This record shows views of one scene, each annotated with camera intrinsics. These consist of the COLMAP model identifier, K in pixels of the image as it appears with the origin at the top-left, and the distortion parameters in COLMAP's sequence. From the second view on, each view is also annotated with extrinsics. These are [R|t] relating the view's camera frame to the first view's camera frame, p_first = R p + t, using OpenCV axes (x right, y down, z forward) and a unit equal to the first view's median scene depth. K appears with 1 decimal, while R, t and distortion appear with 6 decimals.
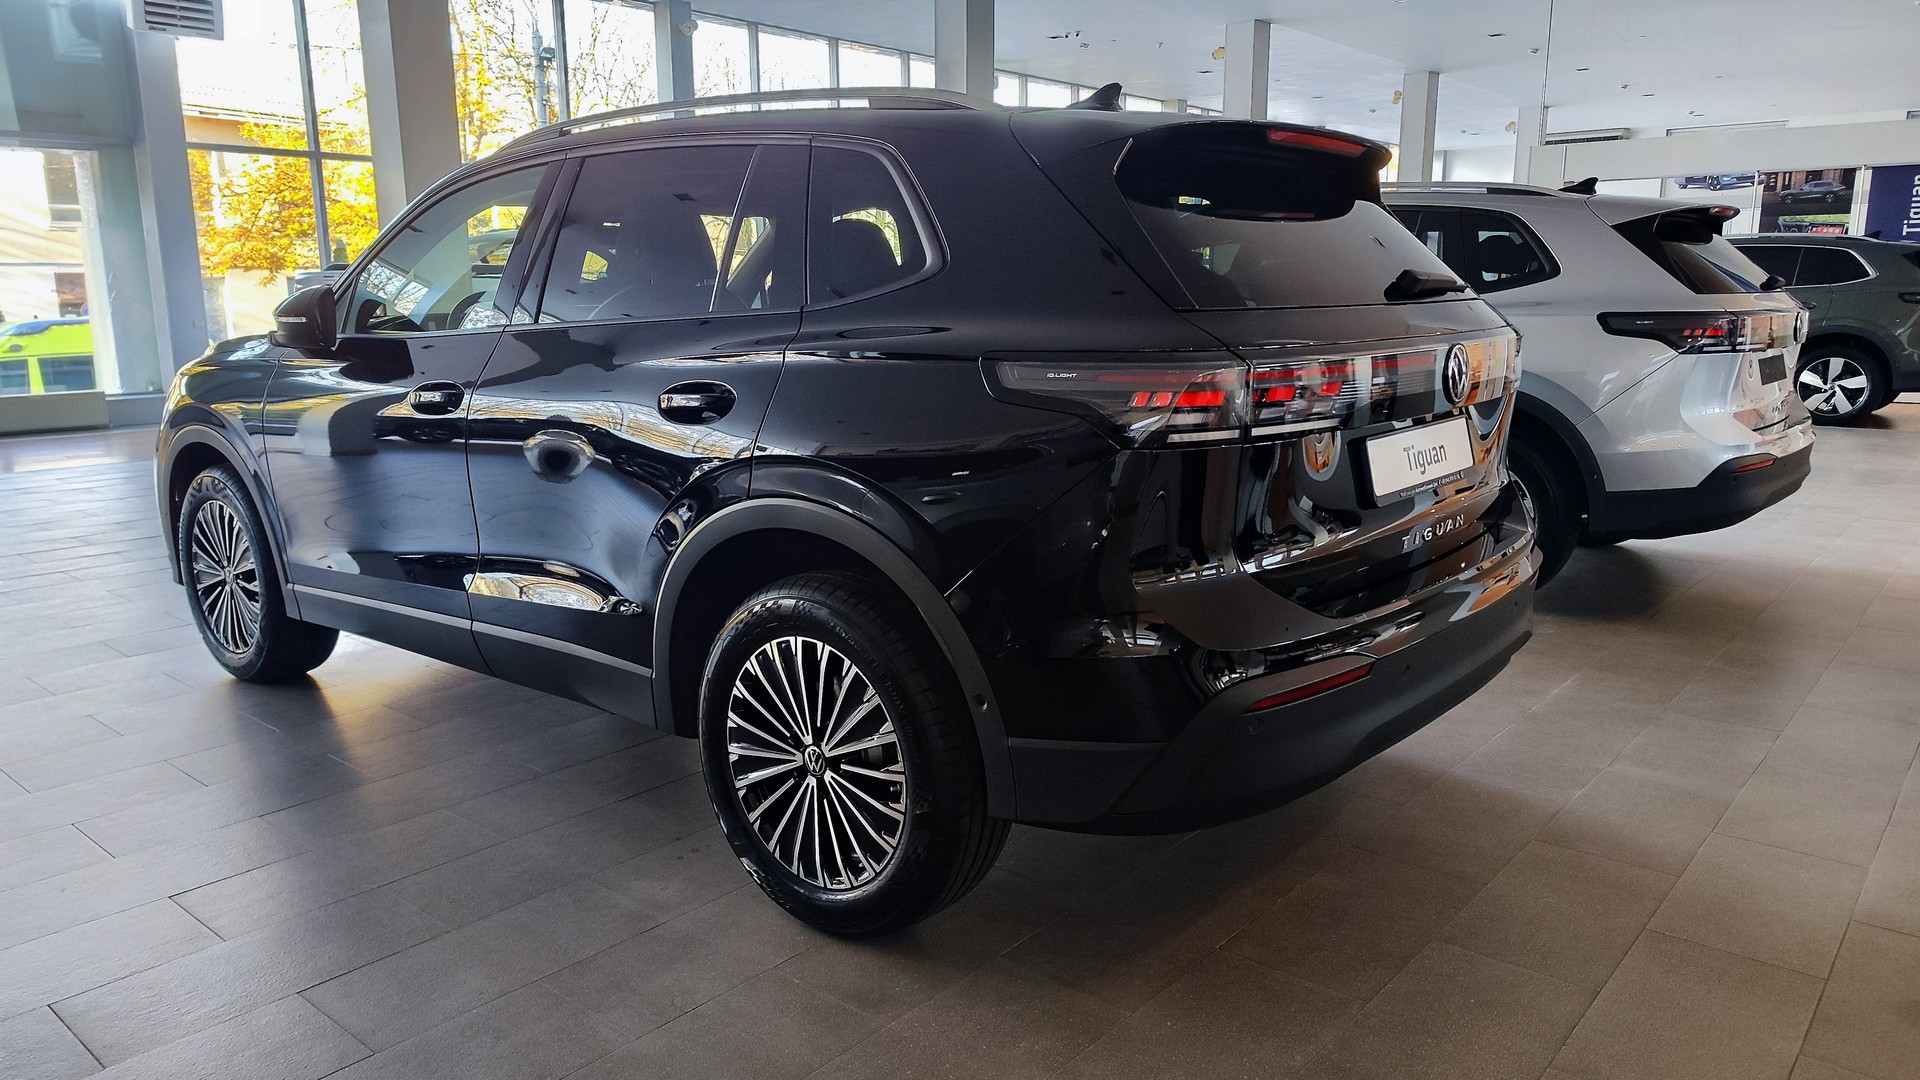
lens RADIAL K [[1277.1, 0, 960.0], [0, 1277.1, 540.0], [0, 0, 1]] dist [0.032053, -0.003044]
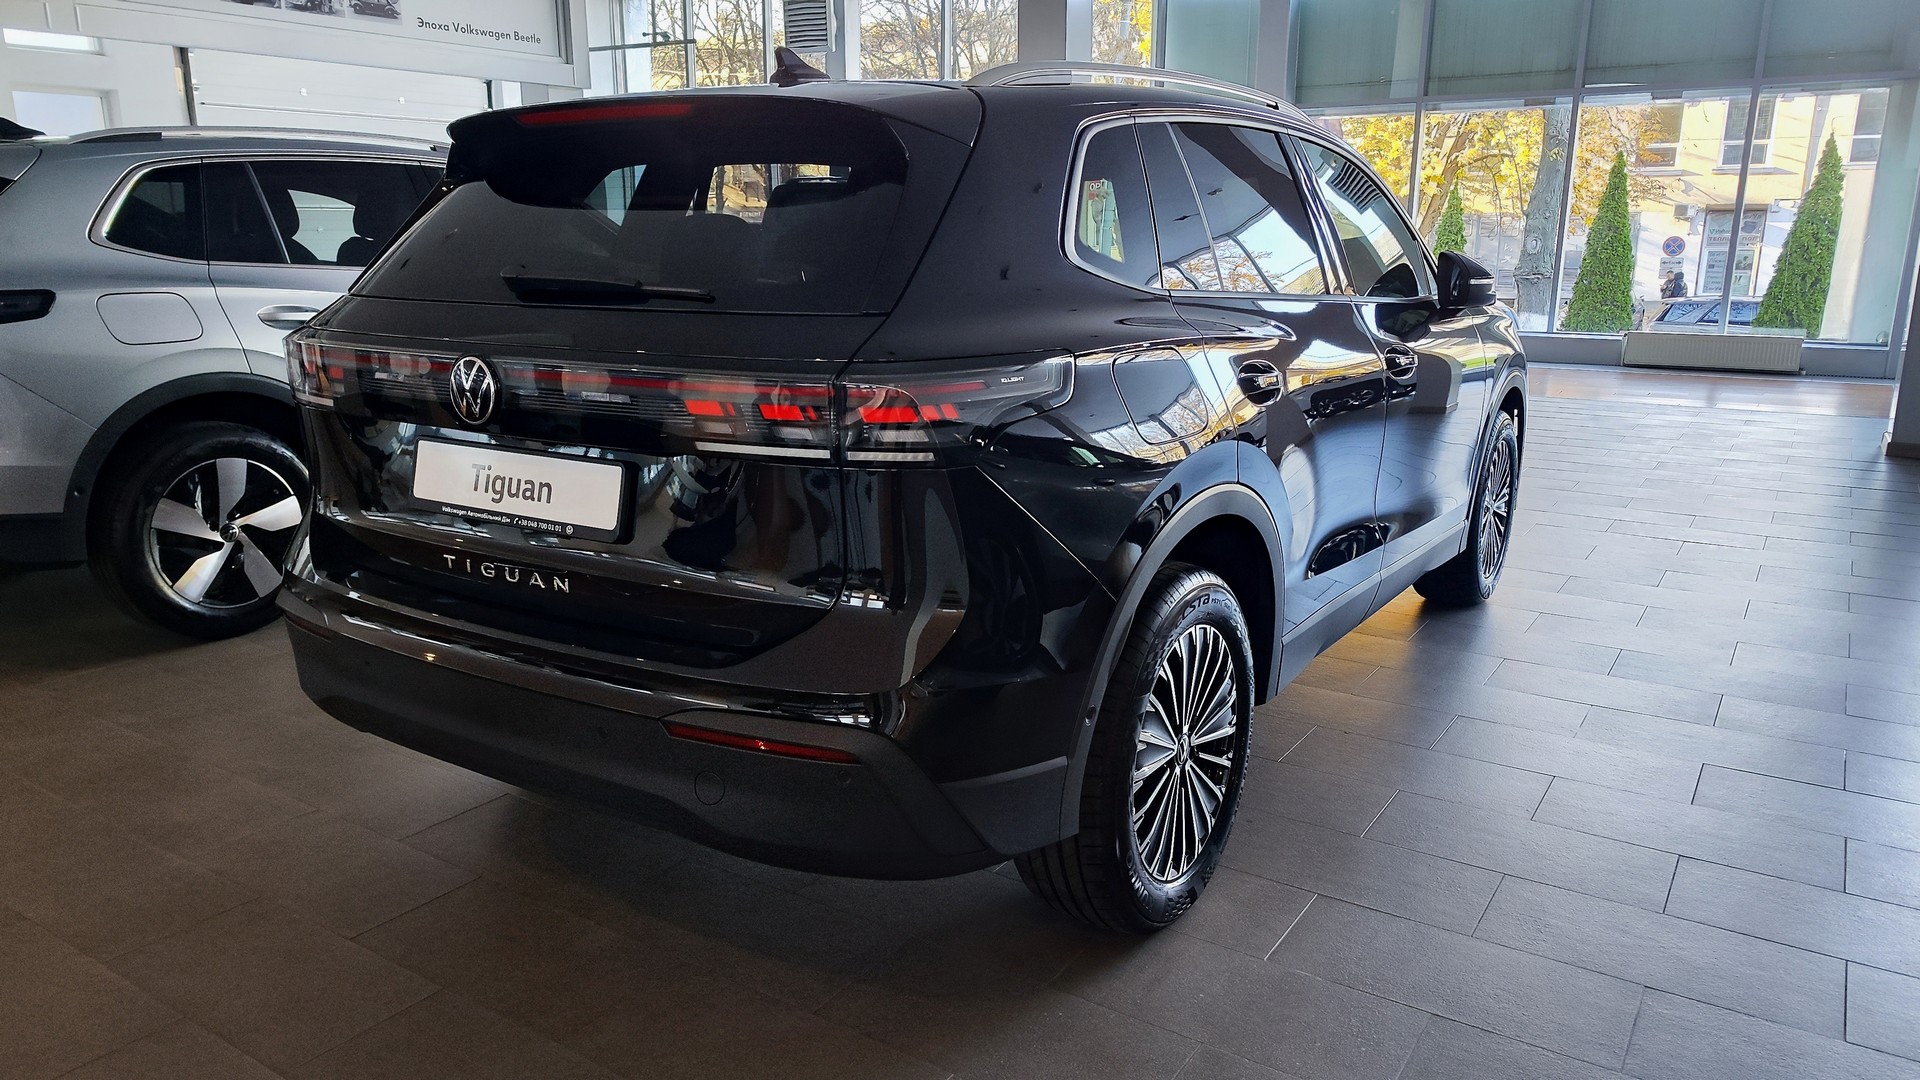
lens RADIAL K [[1294.5, 0, 960.0], [0, 1294.5, 540.0], [0, 0, 1]] dist [0.043442, 0.000953]
pose [[0.127550, 0.236918, -0.963120, 1.199326], [-0.194709, 0.958138, 0.209906, -0.261002], [0.972532, 0.160755, 0.168341, 1.105962]]
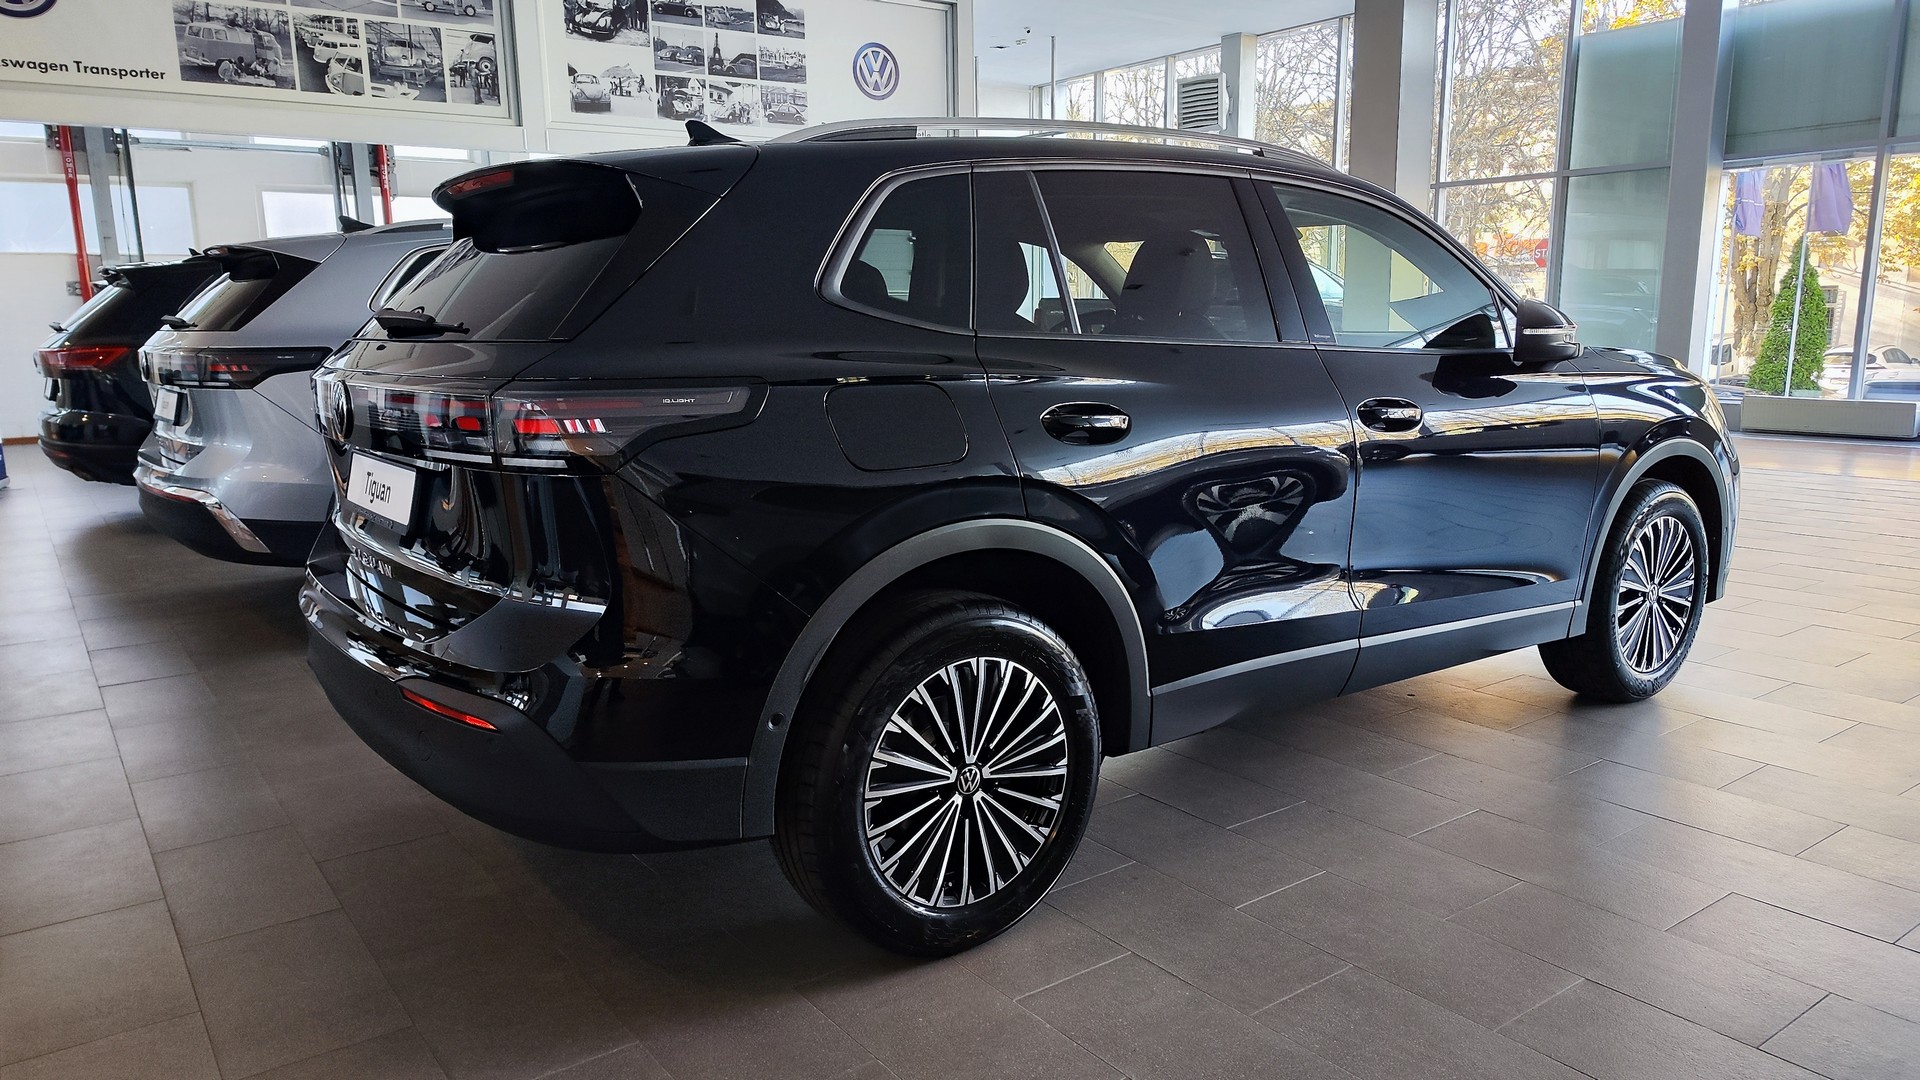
lens RADIAL K [[1294.5, 0, 960.0], [0, 1294.5, 540.0], [0, 0, 1]] dist [0.043442, 0.000953]
pose [[-0.206345, 0.179377, -0.961897, 1.234471], [-0.179831, 0.959355, 0.217481, -0.325193], [0.961812, 0.217855, -0.165701, 1.570841]]
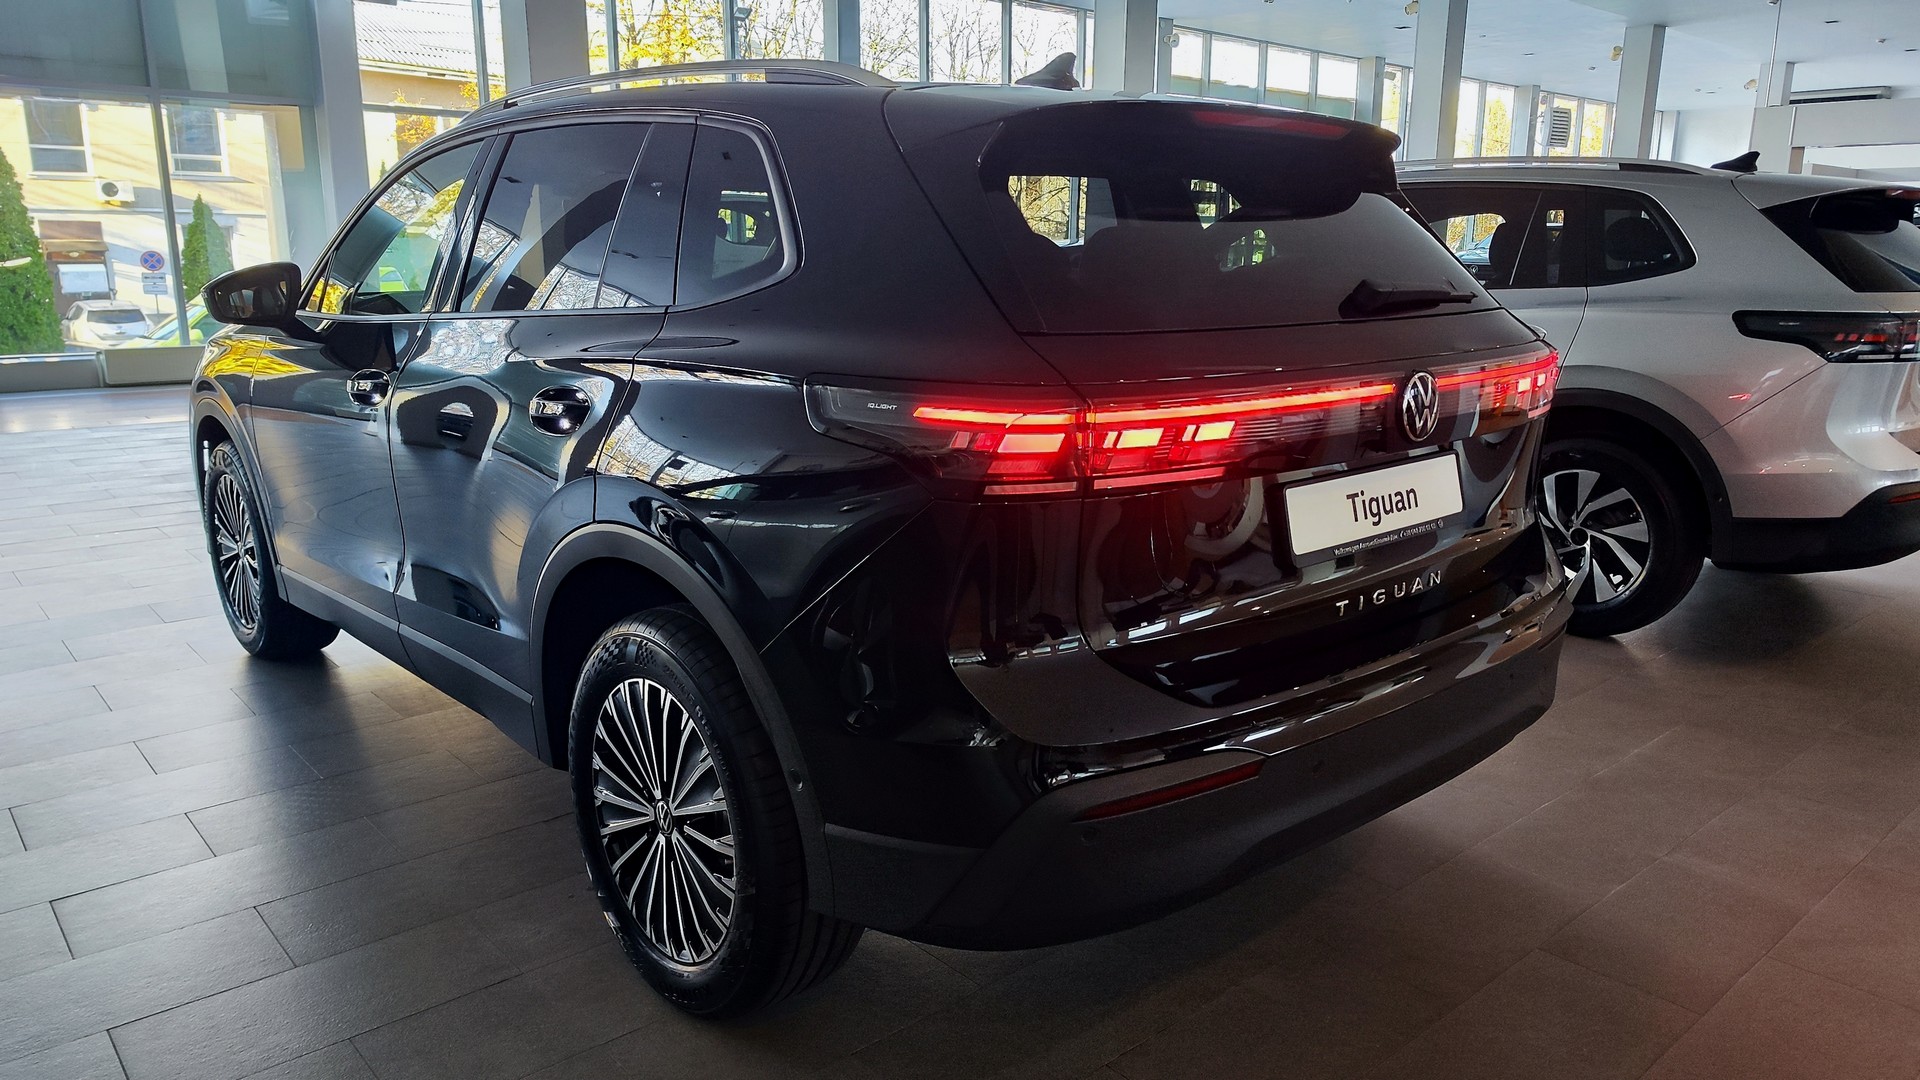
lens RADIAL K [[1294.5, 0, 960.0], [0, 1294.5, 540.0], [0, 0, 1]] dist [0.043442, 0.000953]
pose [[0.992651, 0.041744, -0.113587, 0.178986], [-0.039259, 0.998940, 0.024030, -0.049078], [0.114470, -0.019394, 0.993237, 0.119402]]
